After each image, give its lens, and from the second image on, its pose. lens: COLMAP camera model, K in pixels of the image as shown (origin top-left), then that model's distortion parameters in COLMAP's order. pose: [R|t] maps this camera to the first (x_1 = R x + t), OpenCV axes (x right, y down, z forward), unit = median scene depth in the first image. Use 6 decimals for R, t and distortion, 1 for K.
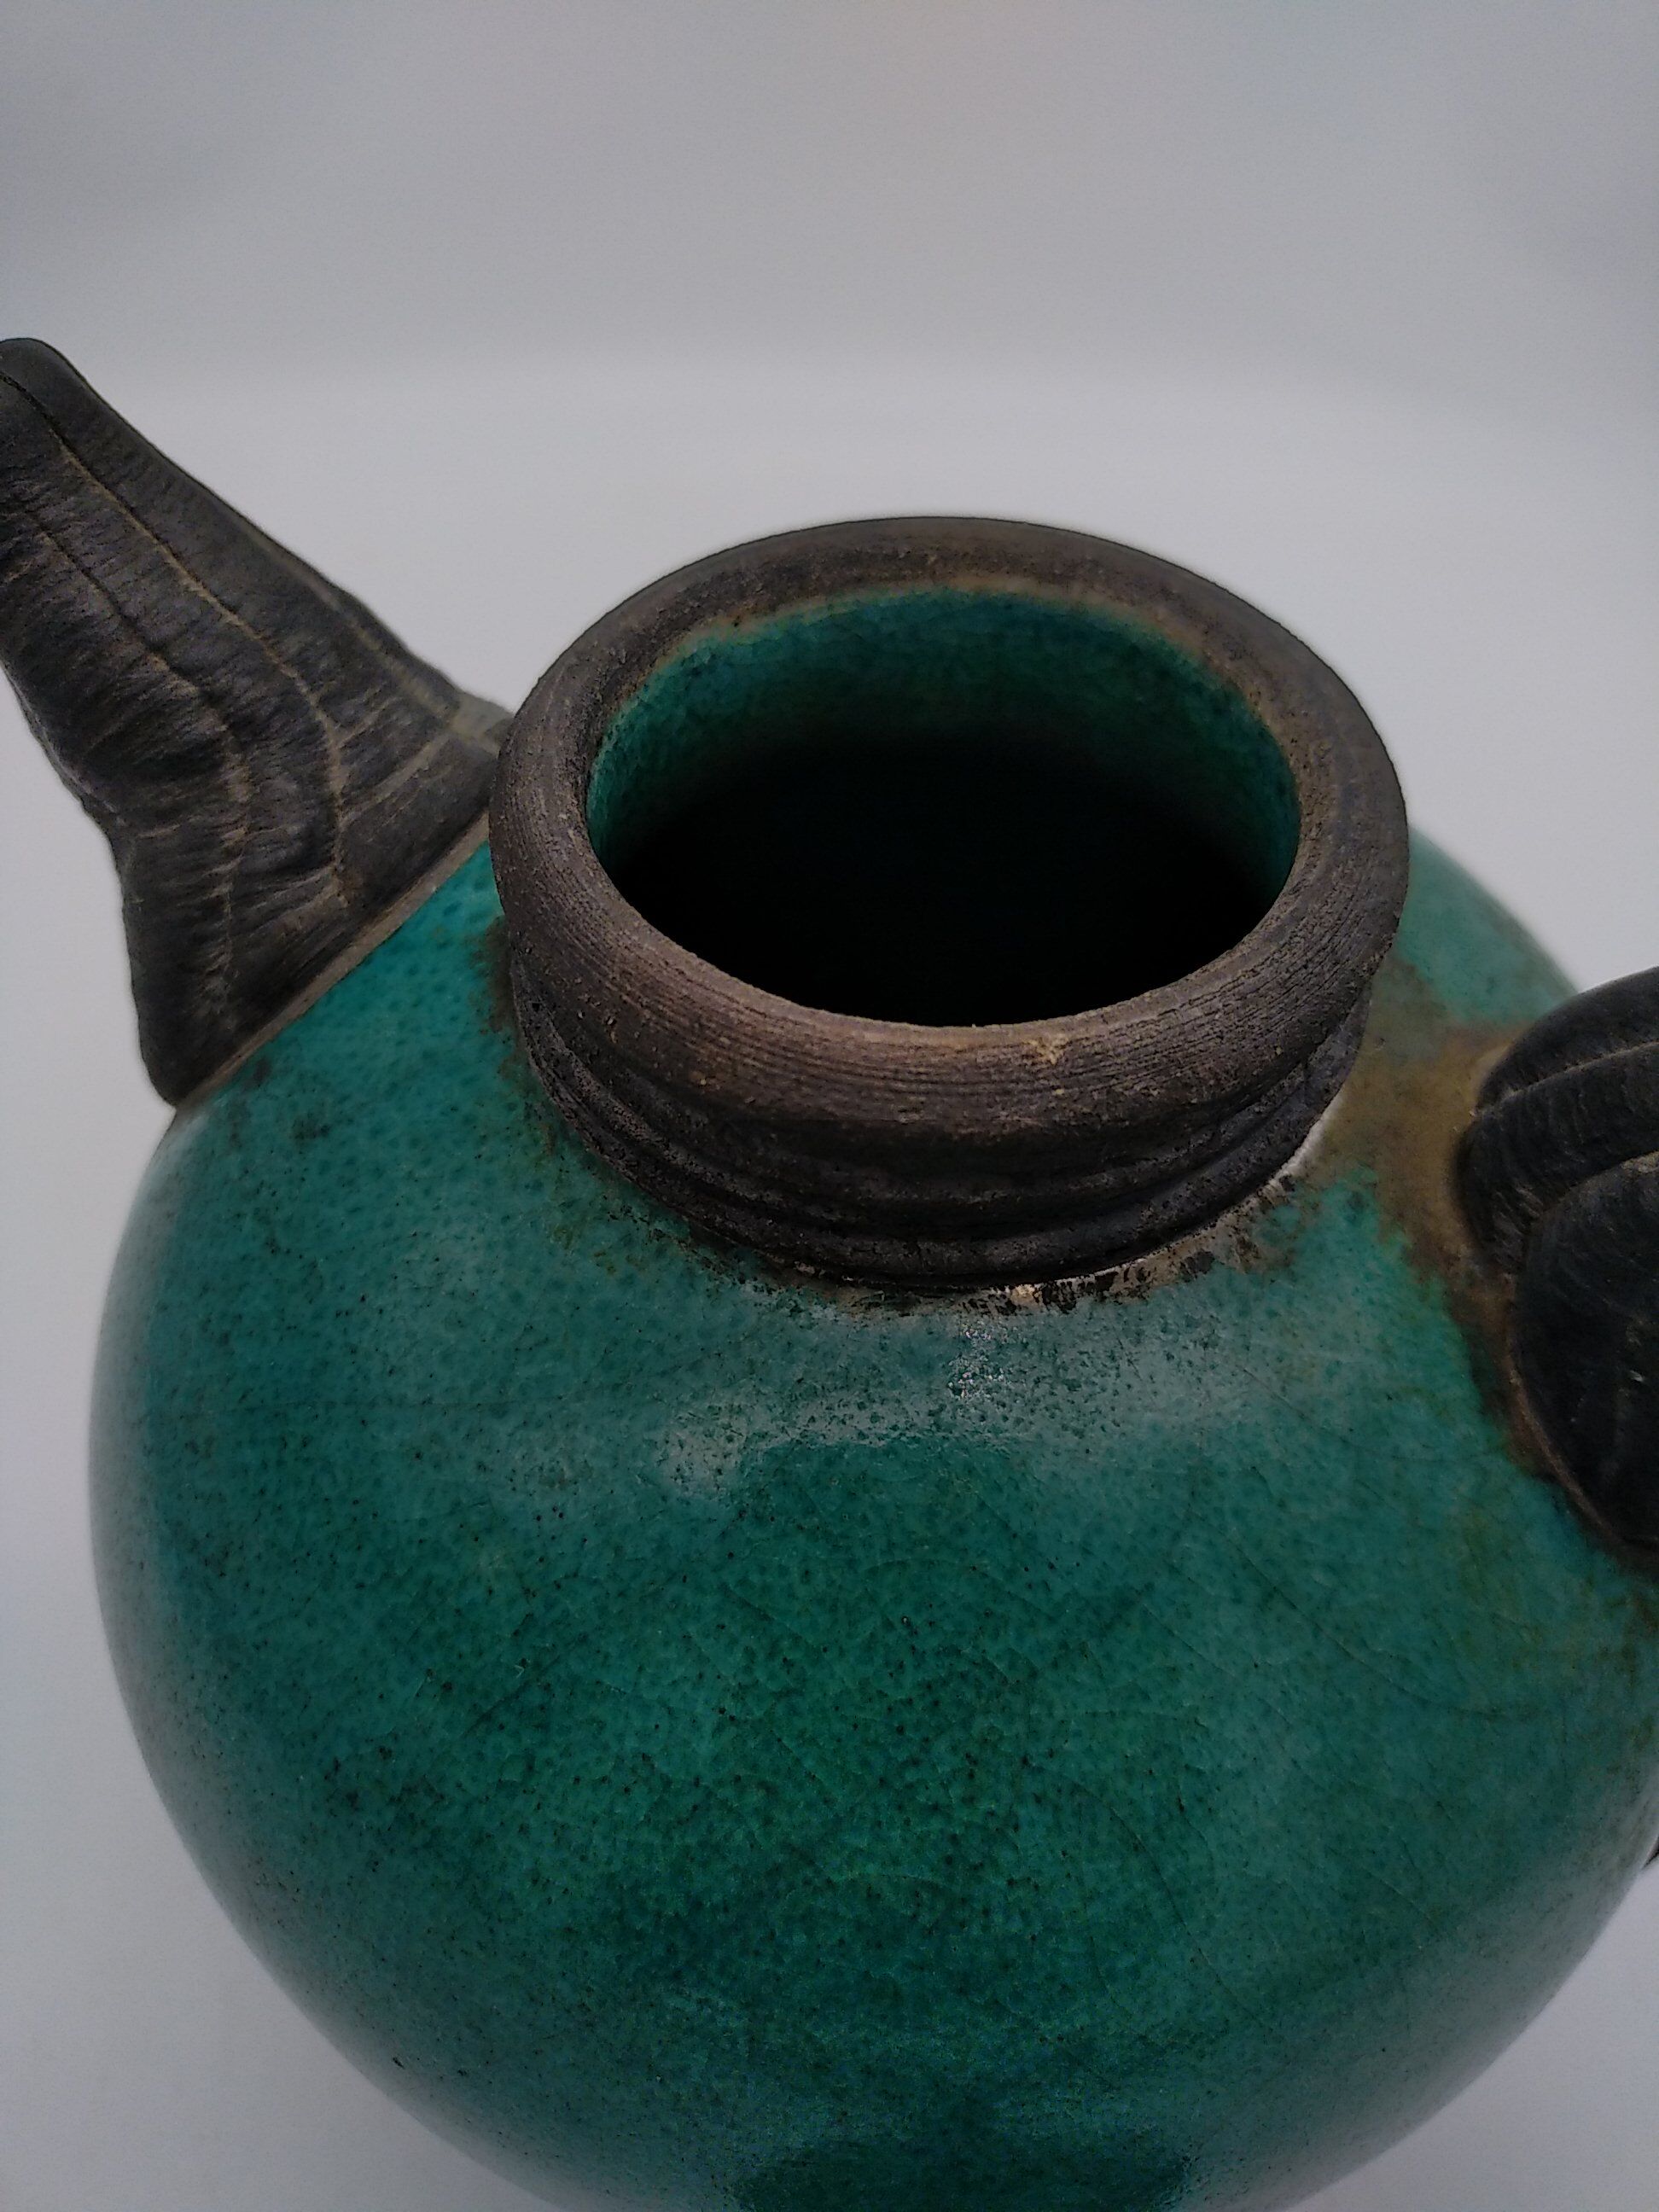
lens RADIAL K [[1745.1, 0, 829.5], [0, 1745.1, 1106.0], [0, 0, 1]] dist [0.066271, -0.259868]
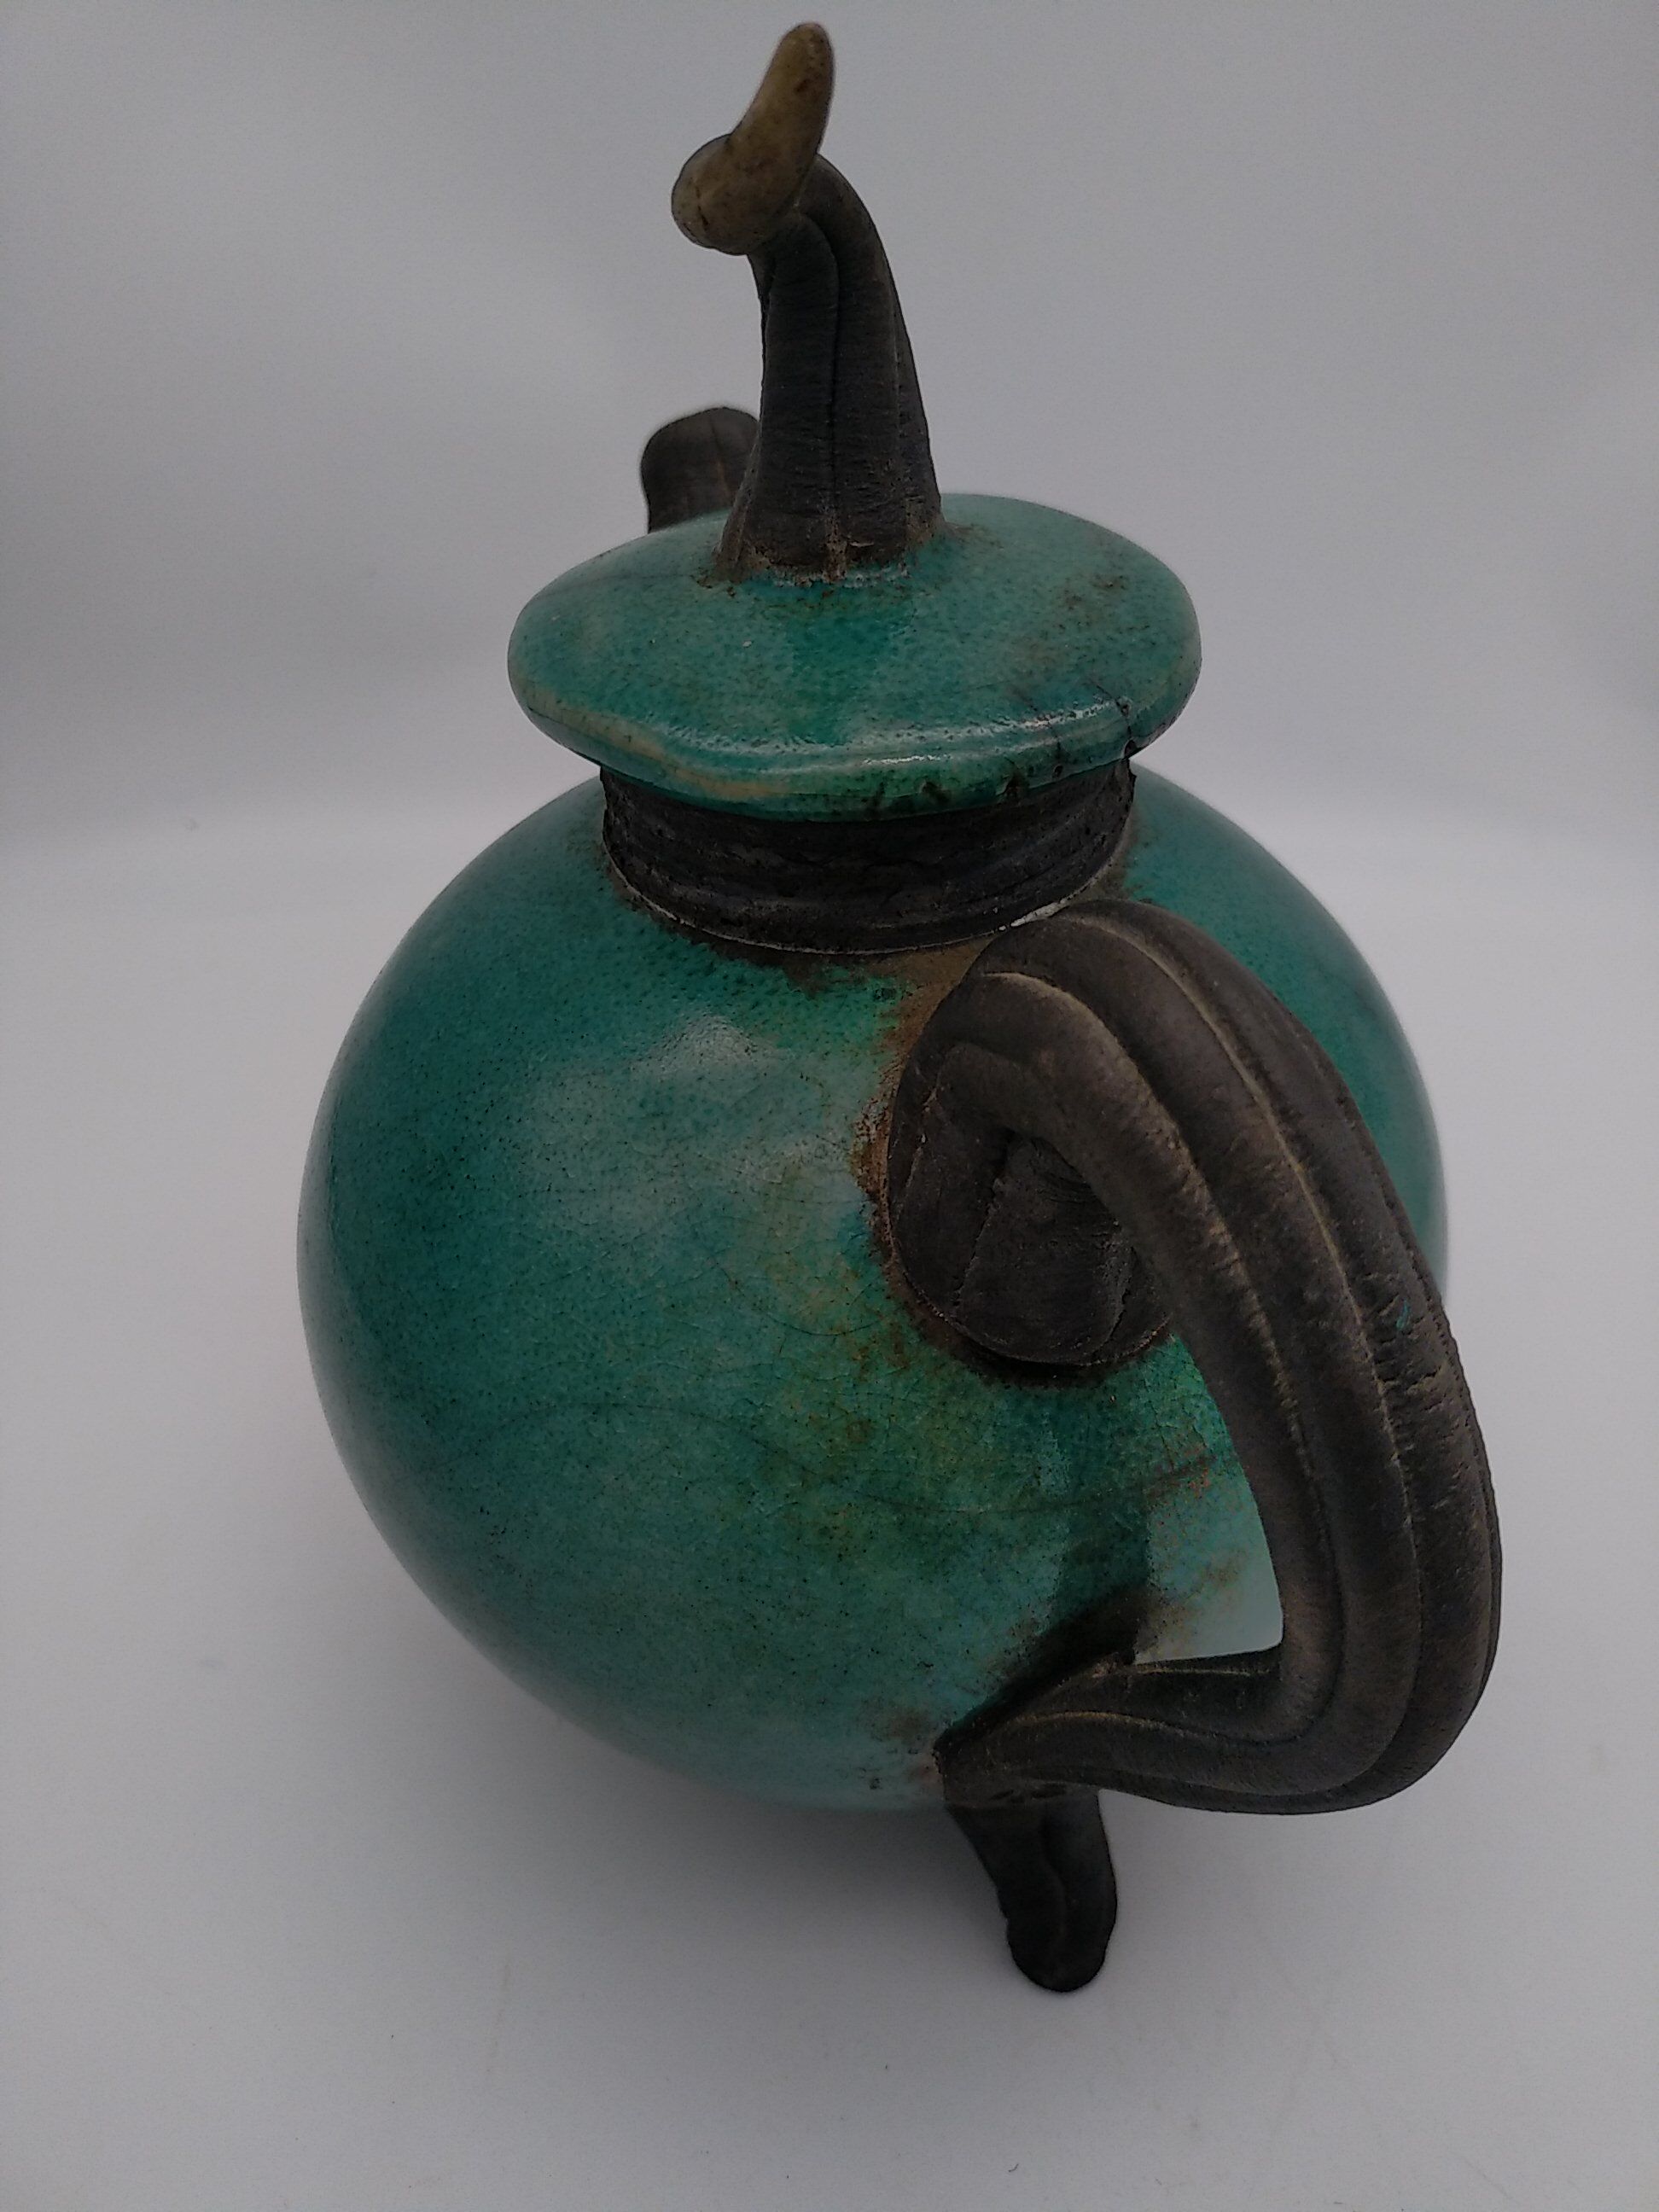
lens RADIAL K [[1745.1, 0, 829.5], [0, 1745.1, 1106.0], [0, 0, 1]] dist [0.066271, -0.259868]
pose [[0.659860, 0.420686, -0.622581, 1.286973], [-0.554103, 0.832071, -0.025040, 0.208192], [0.507498, 0.361497, 0.782155, -0.197417]]
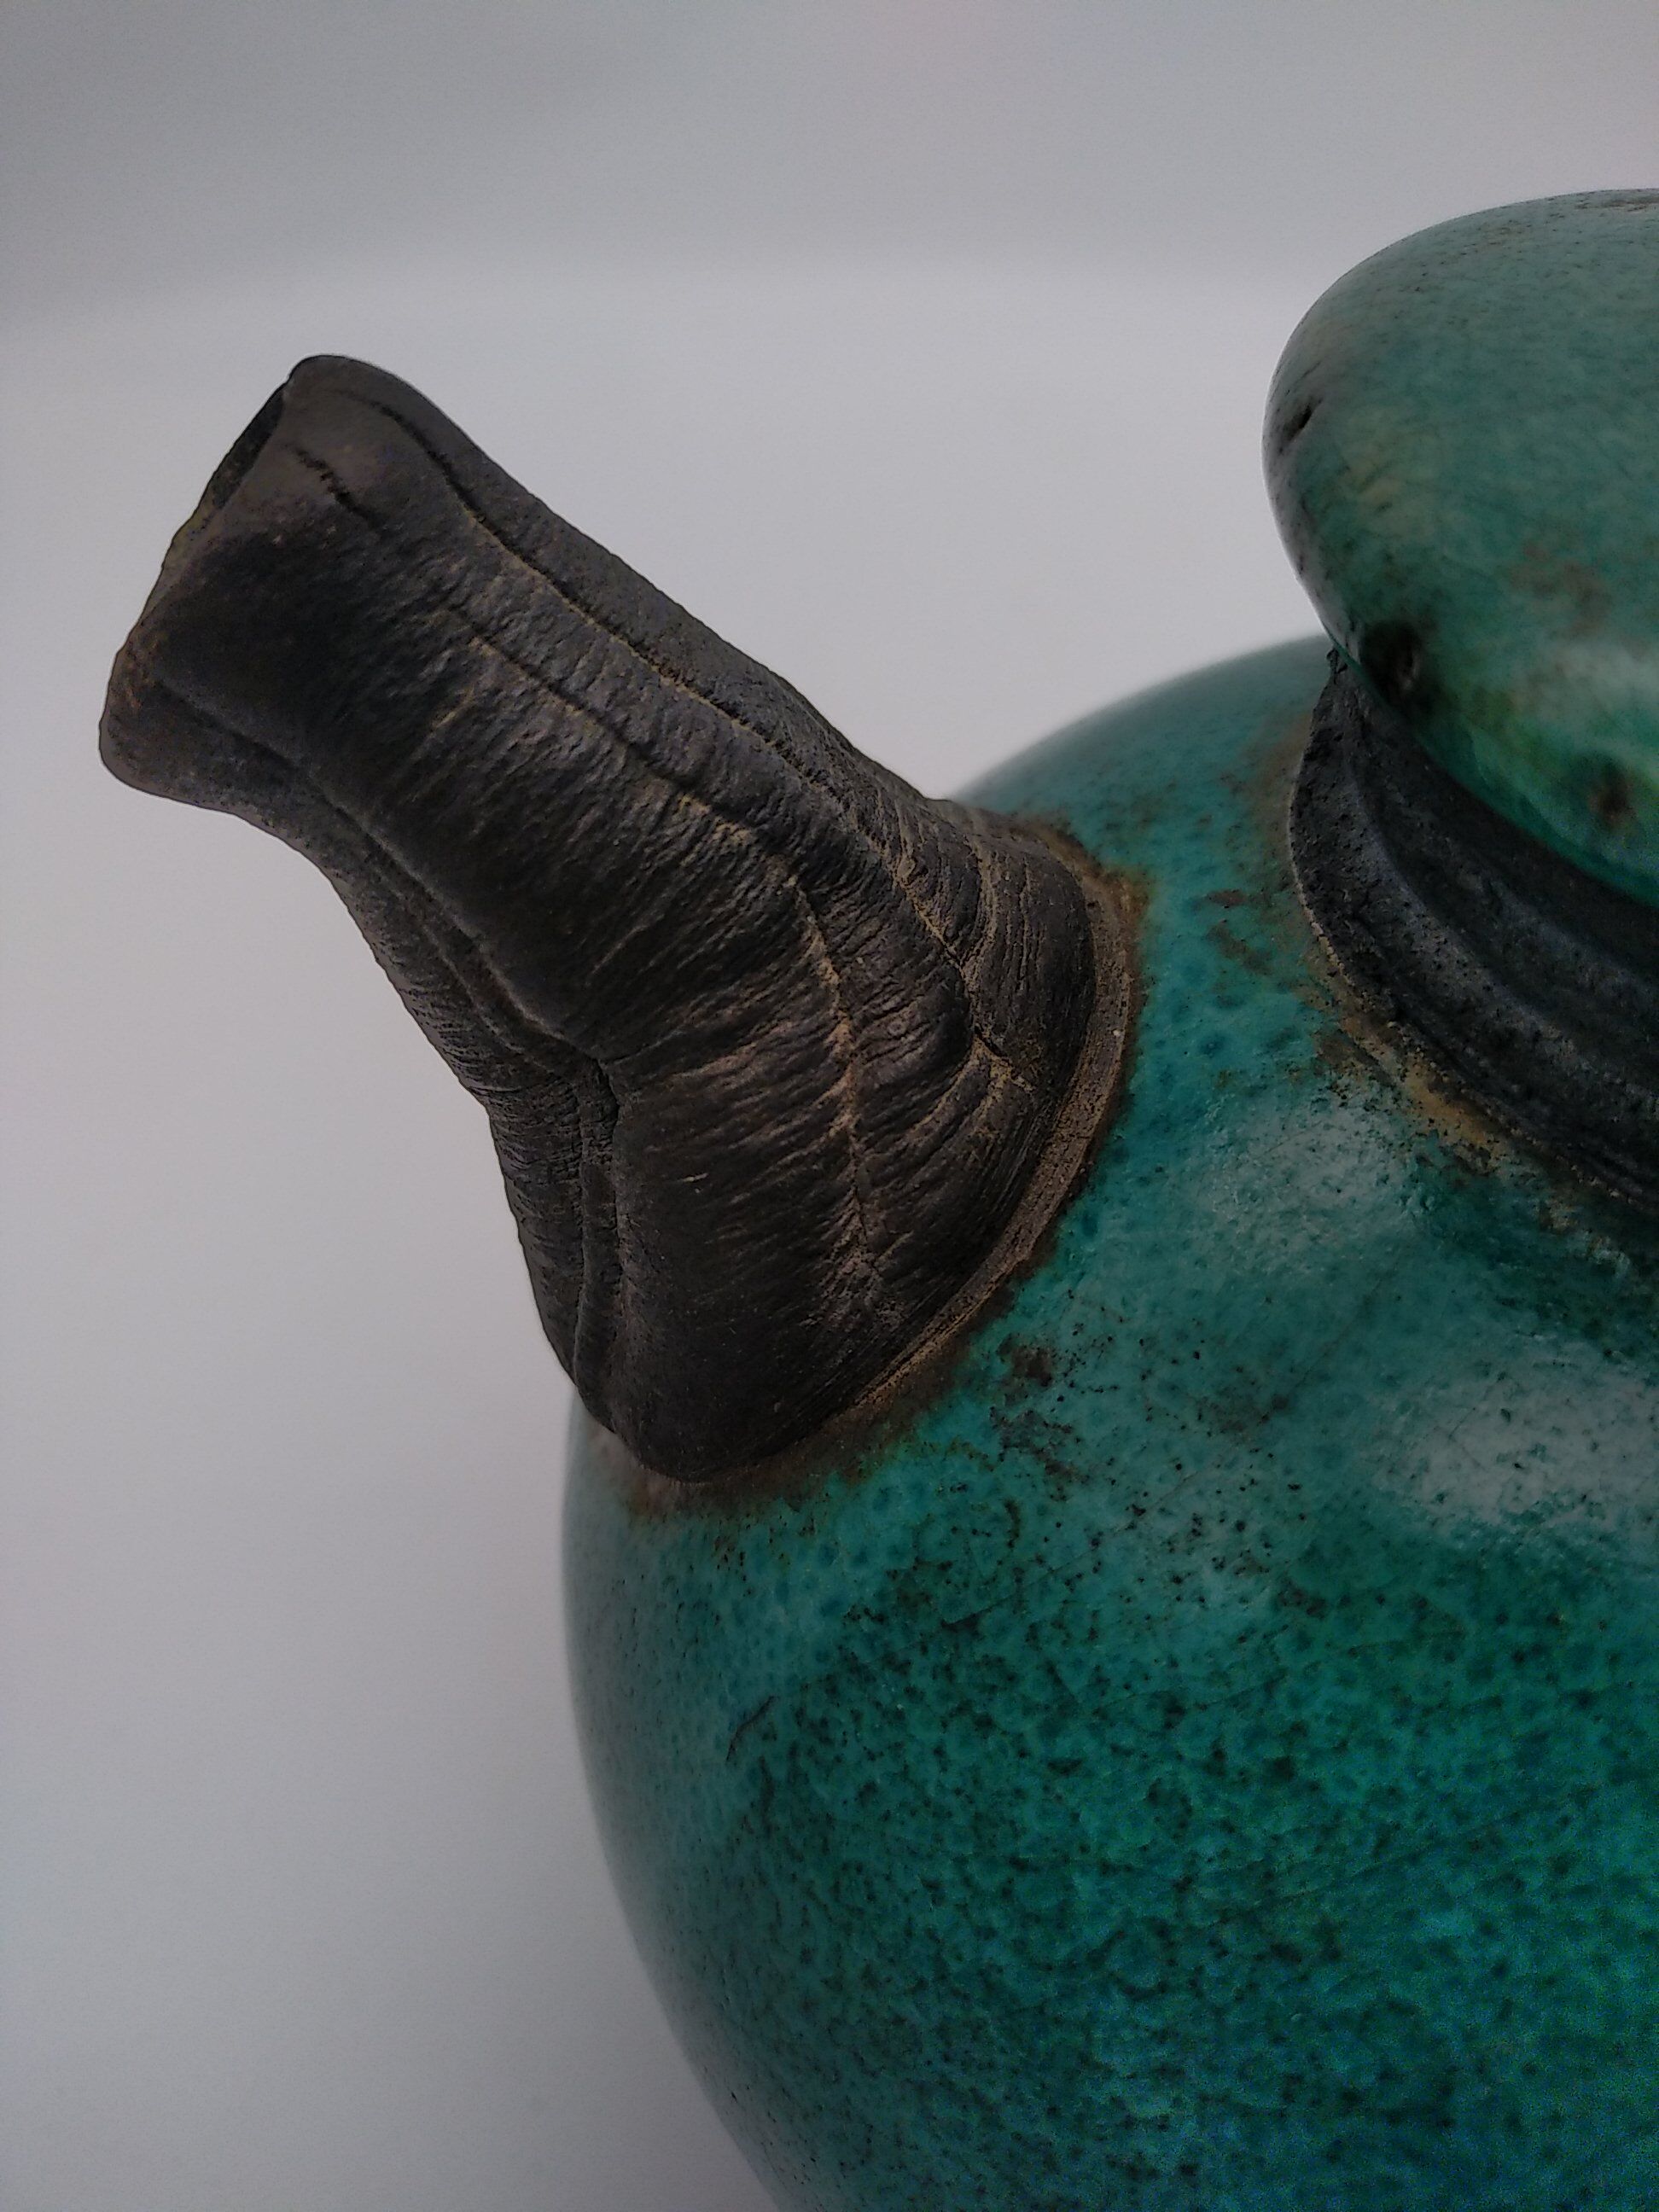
lens RADIAL K [[1716.6, 0, 837.4], [0, 1716.6, 1060.9], [0, 0, 1]] dist [-0.056347, -0.000576]
pose [[0.901668, -0.272141, 0.336057, -0.678851], [0.300066, 0.953345, -0.033078, -0.150994], [-0.311377, 0.130665, 0.941260, 0.479456]]
